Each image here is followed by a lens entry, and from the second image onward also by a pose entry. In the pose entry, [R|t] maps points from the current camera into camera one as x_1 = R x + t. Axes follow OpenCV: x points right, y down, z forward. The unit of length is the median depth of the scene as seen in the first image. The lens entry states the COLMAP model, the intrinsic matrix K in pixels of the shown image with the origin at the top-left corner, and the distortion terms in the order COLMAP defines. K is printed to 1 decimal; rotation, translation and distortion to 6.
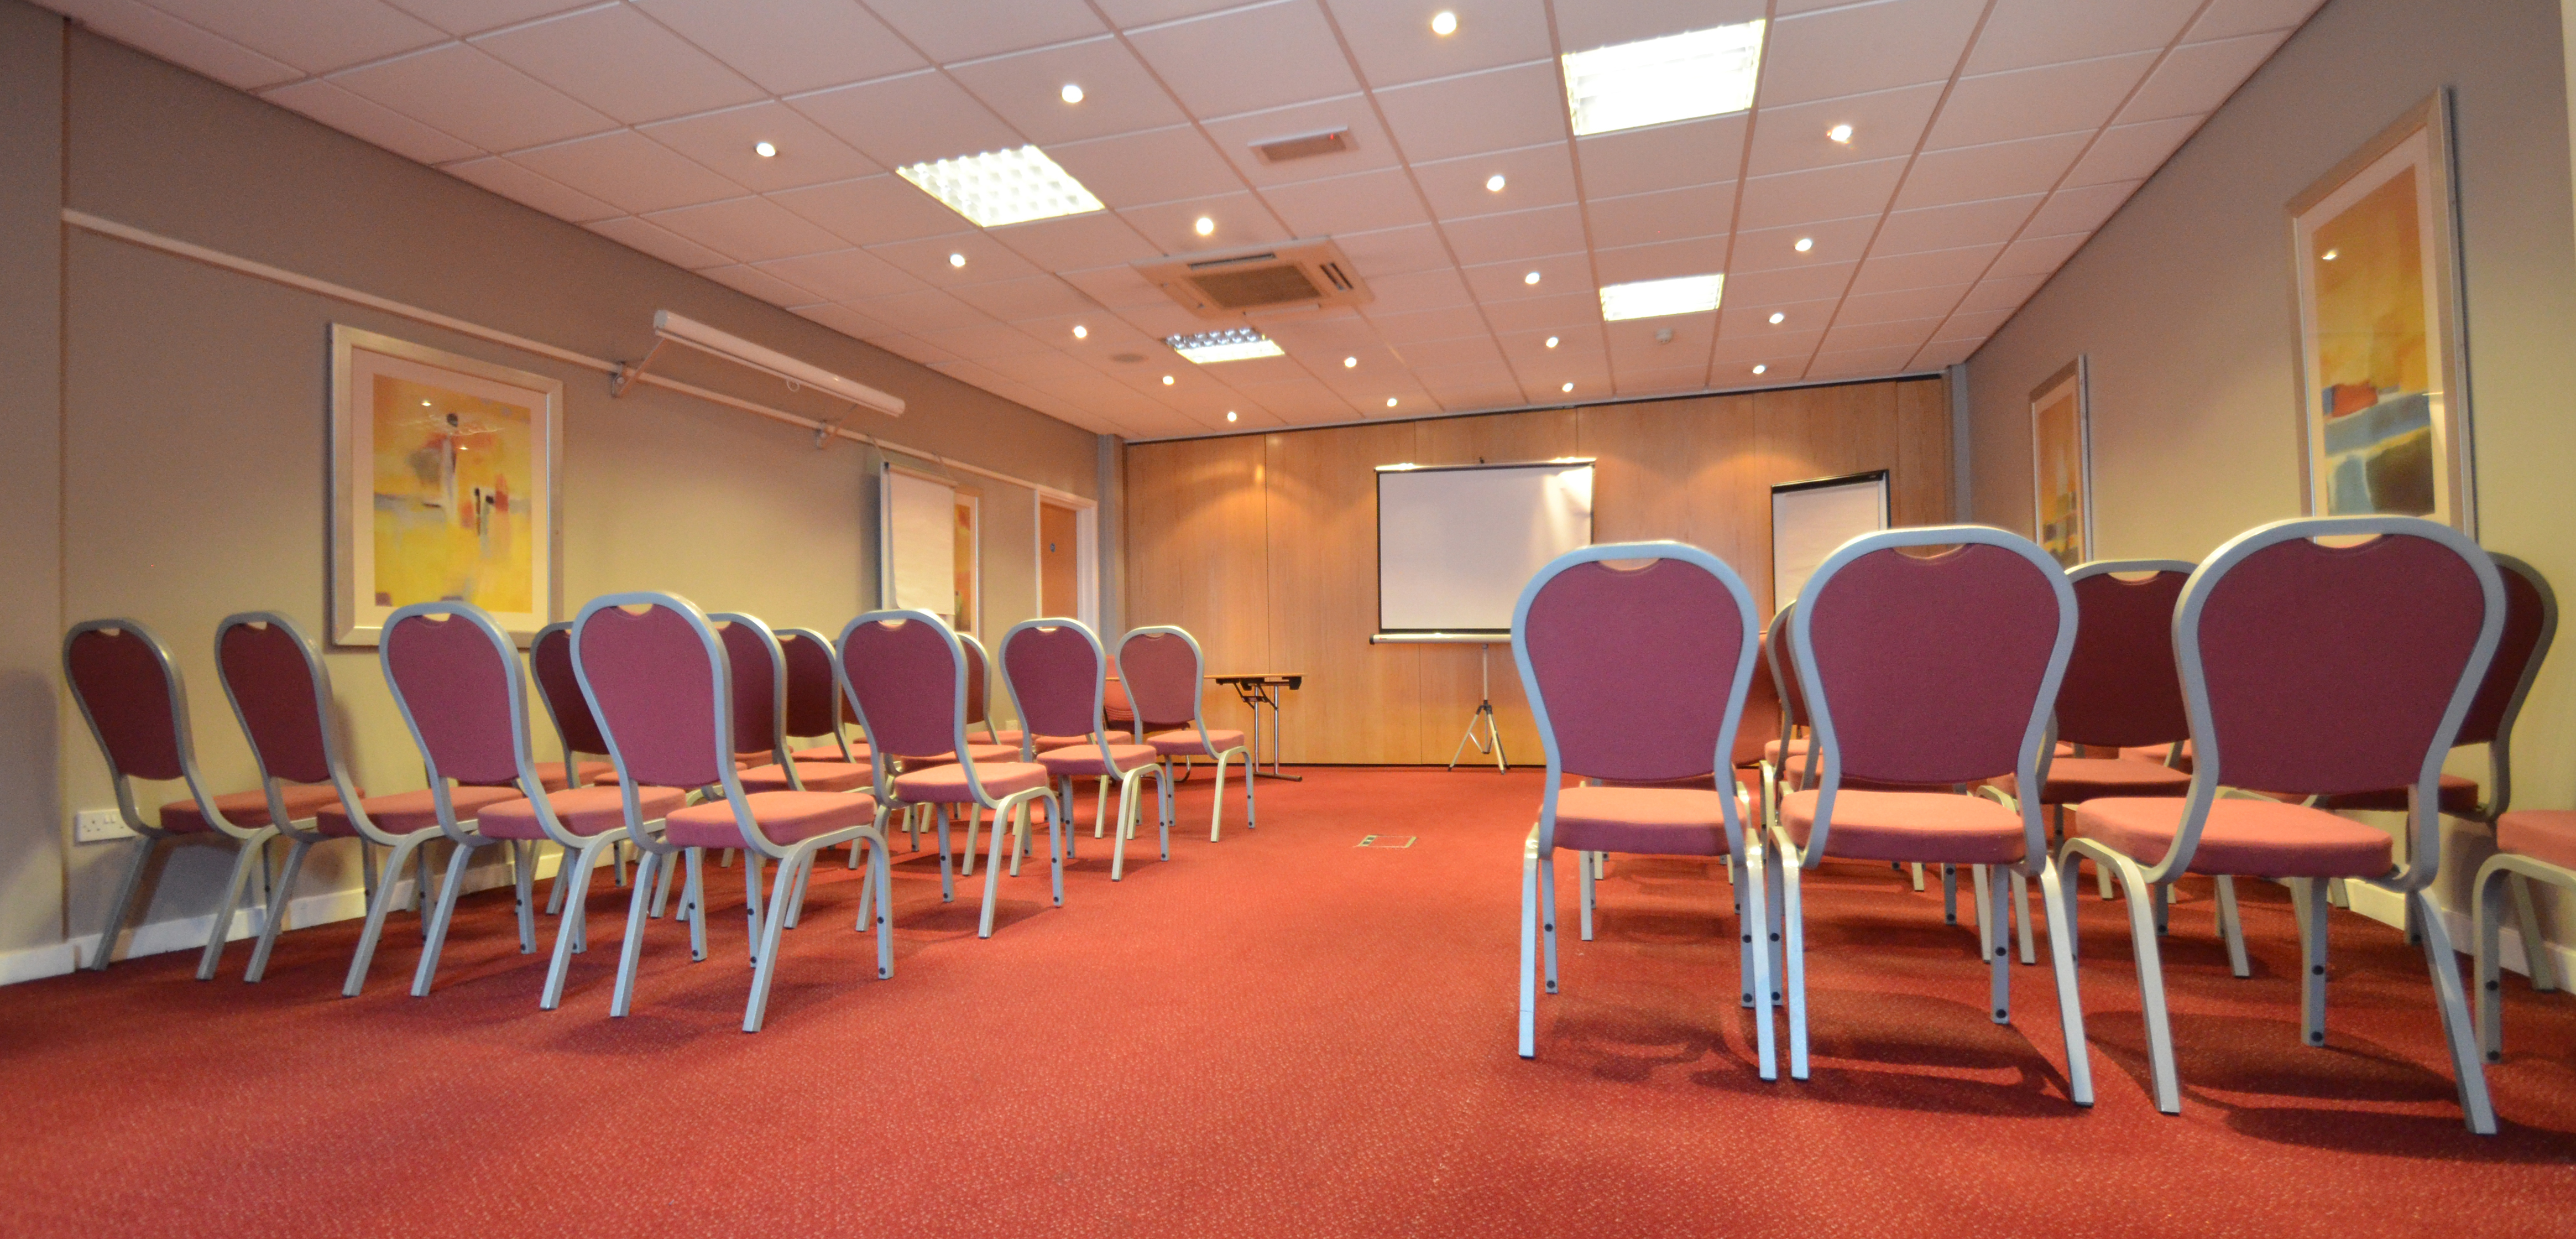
lens RADIAL K [[1185.0, 0, 1272.3], [0, 1185.0, 640.2], [0, 0, 1]] dist [-0.004834, -0.005328]
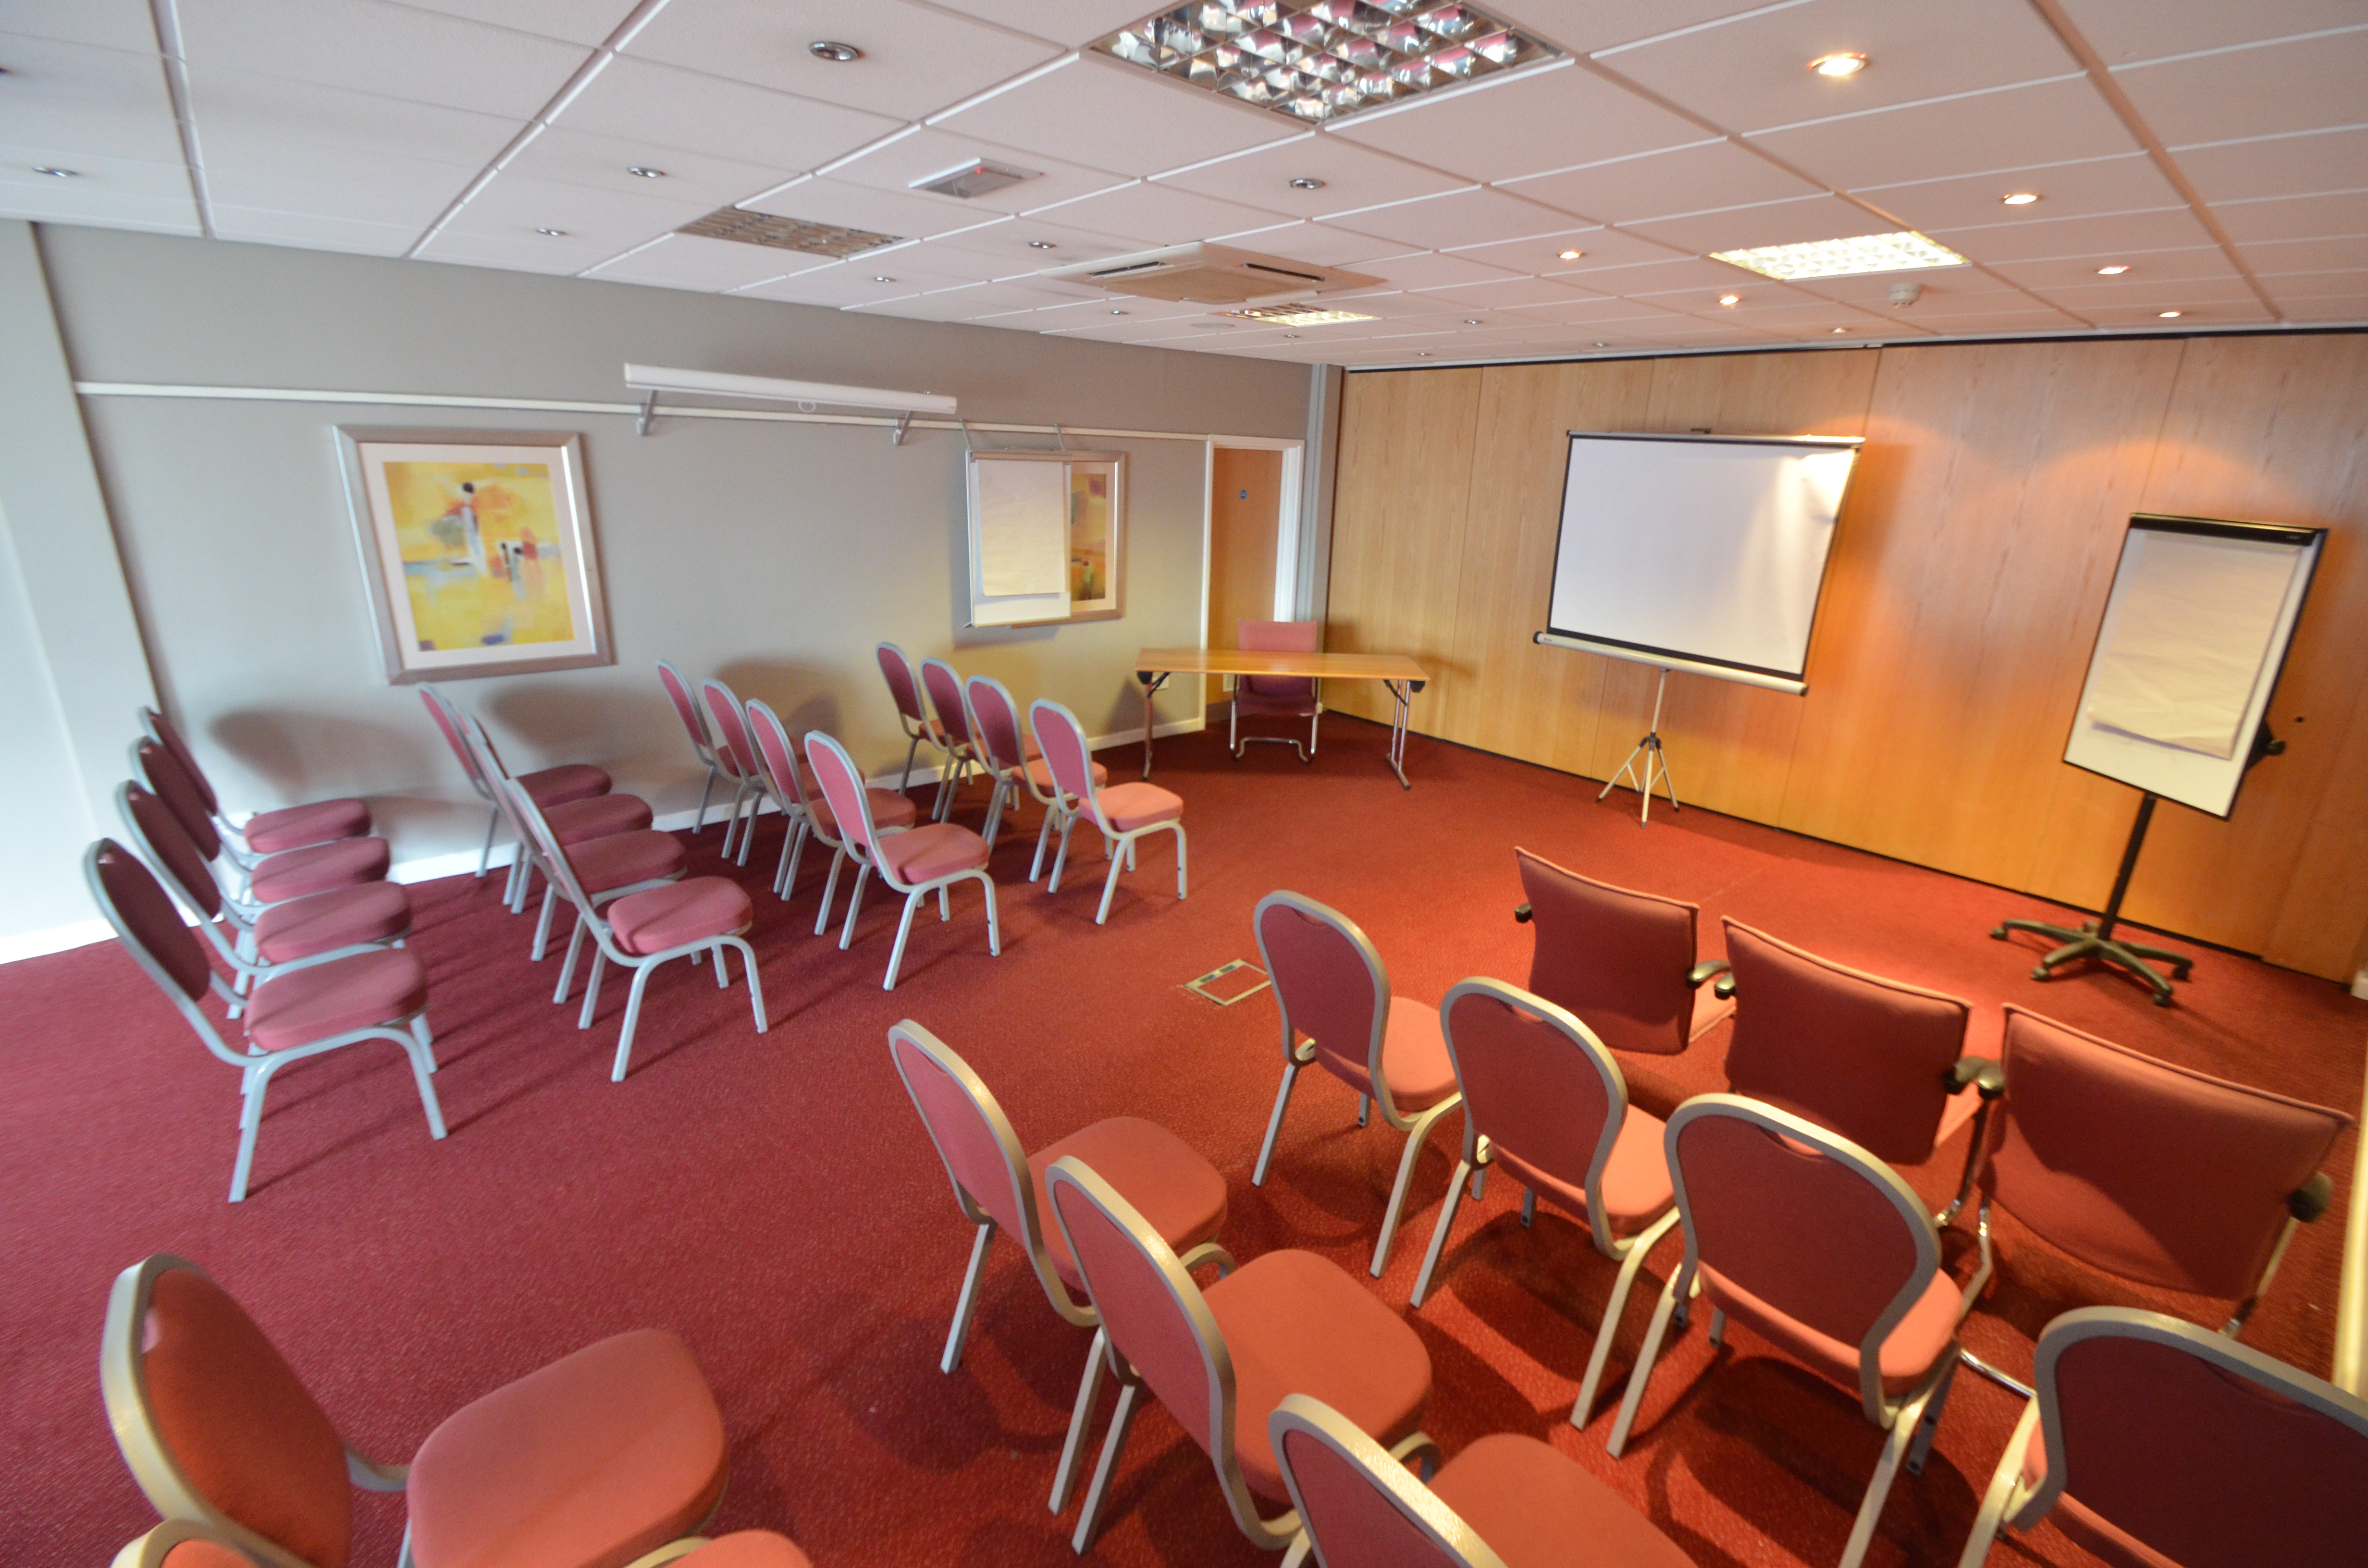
lens RADIAL K [[1037.4, 0, 1193.5], [0, 1037.4, 787.1], [0, 0, 1]] dist [-0.013346, -0.002319]
pose [[0.857864, 0.198474, -0.474001, 0.335205], [-0.036681, 0.943701, 0.328760, -0.184822], [0.512565, -0.264645, 0.816848, 0.303478]]
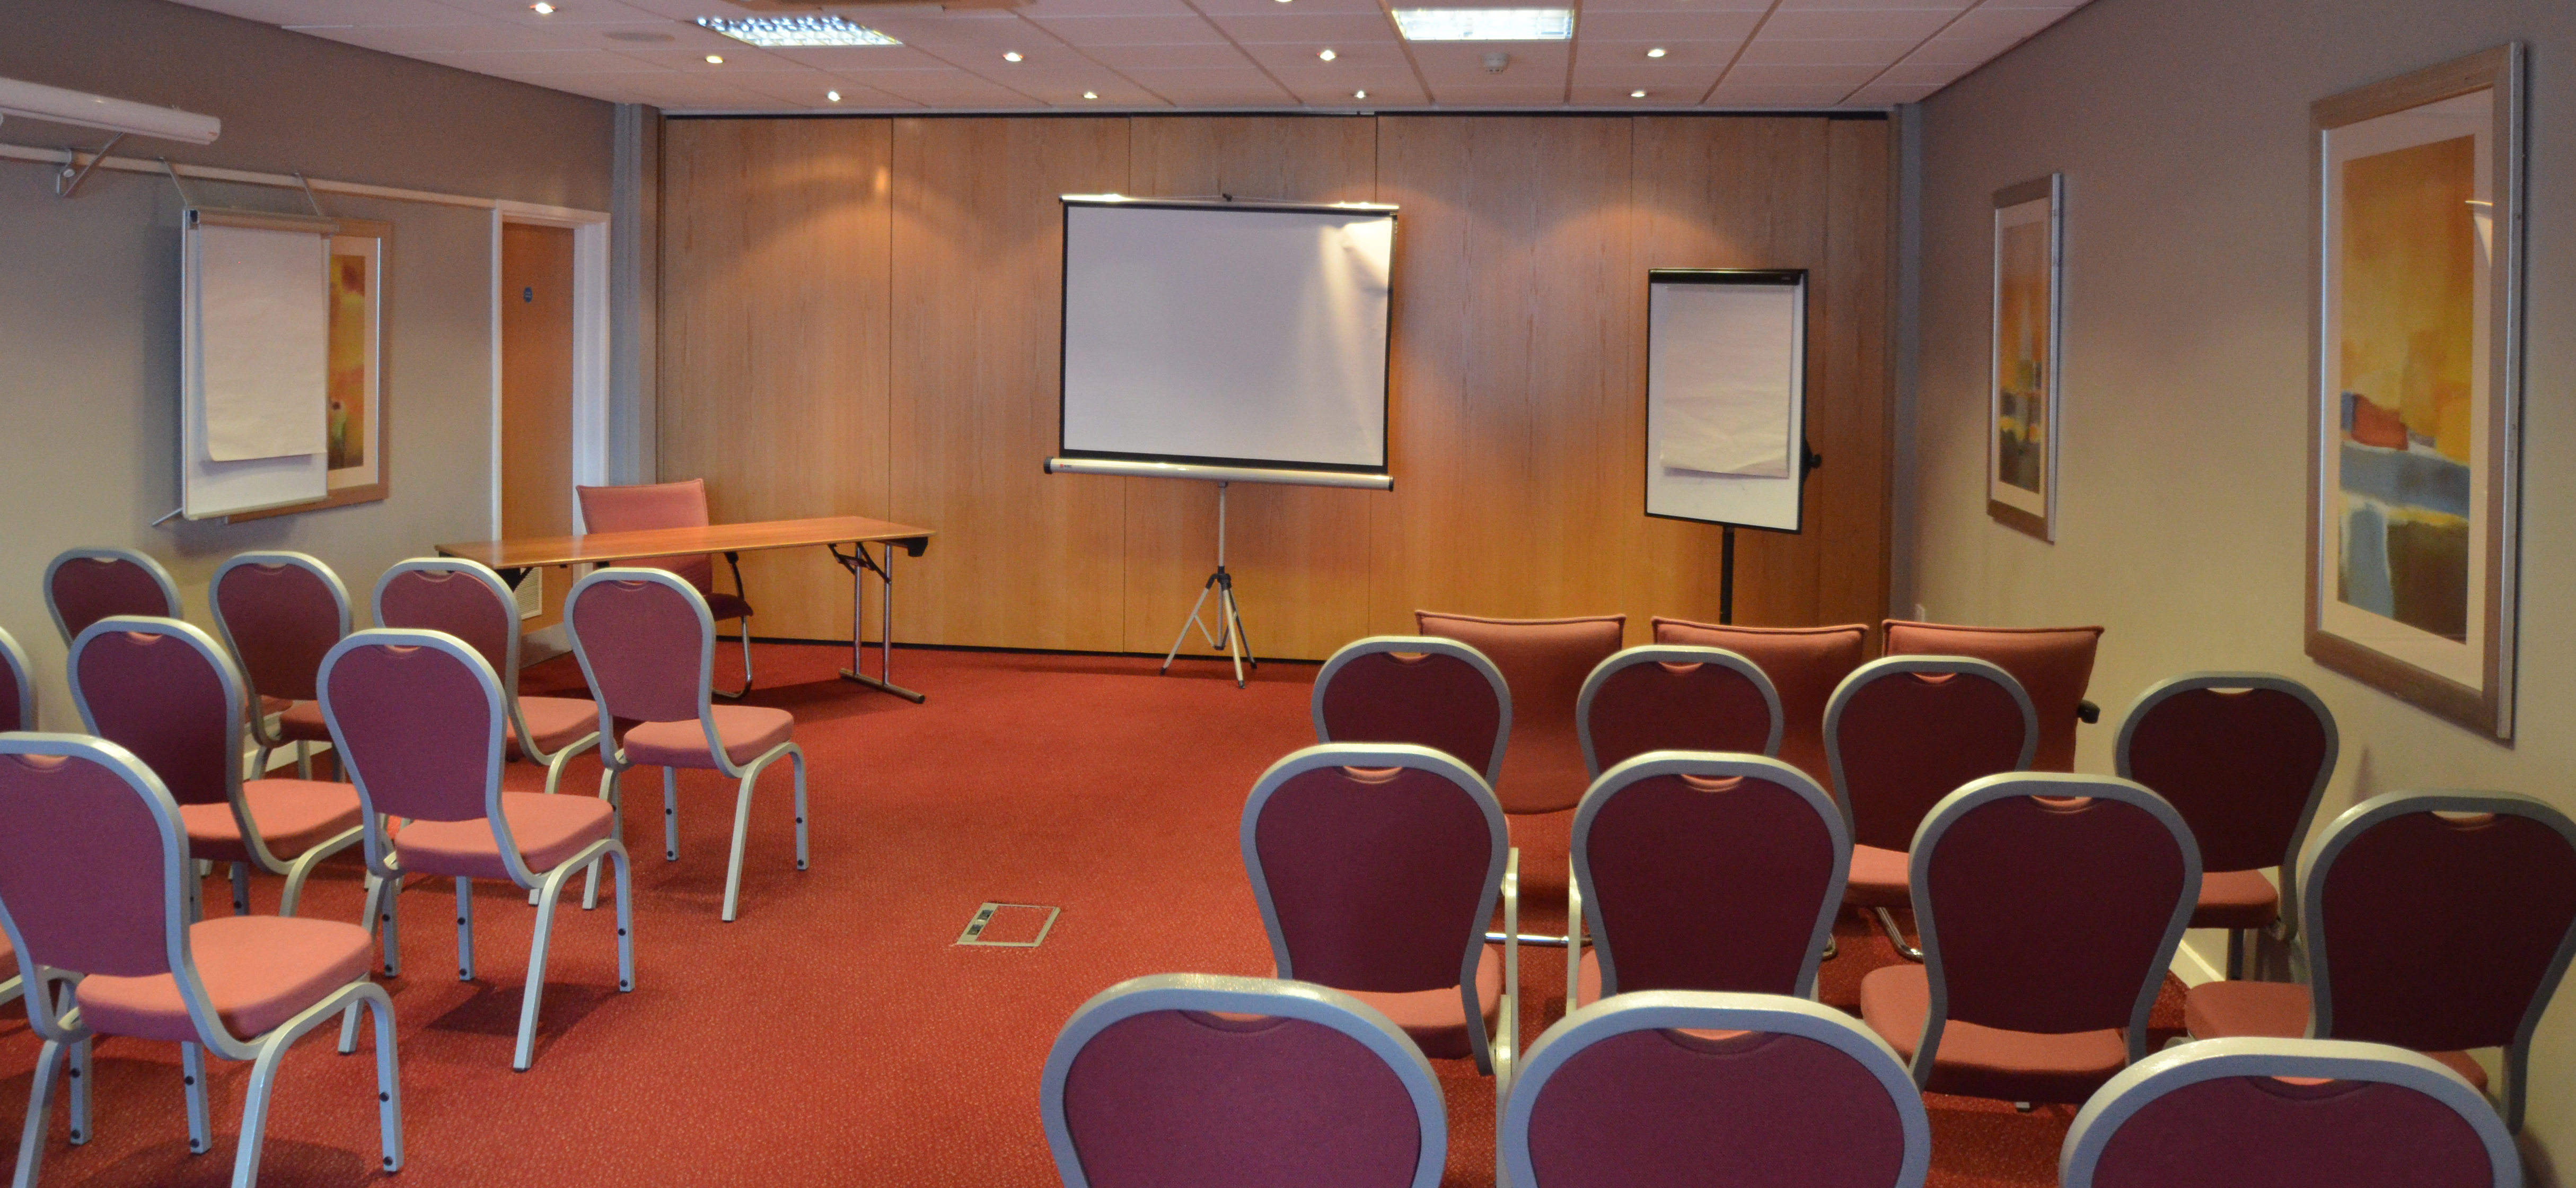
lens RADIAL K [[1779.9, 0, 1312.8], [0, 1779.9, 349.5], [0, 0, 1]] dist [-0.046348, 0.008792]
pose [[0.981396, 0.028315, 0.189893, 0.054241], [-0.035584, 0.998754, 0.034982, -0.136693], [-0.188666, -0.041089, 0.981181, 0.054810]]
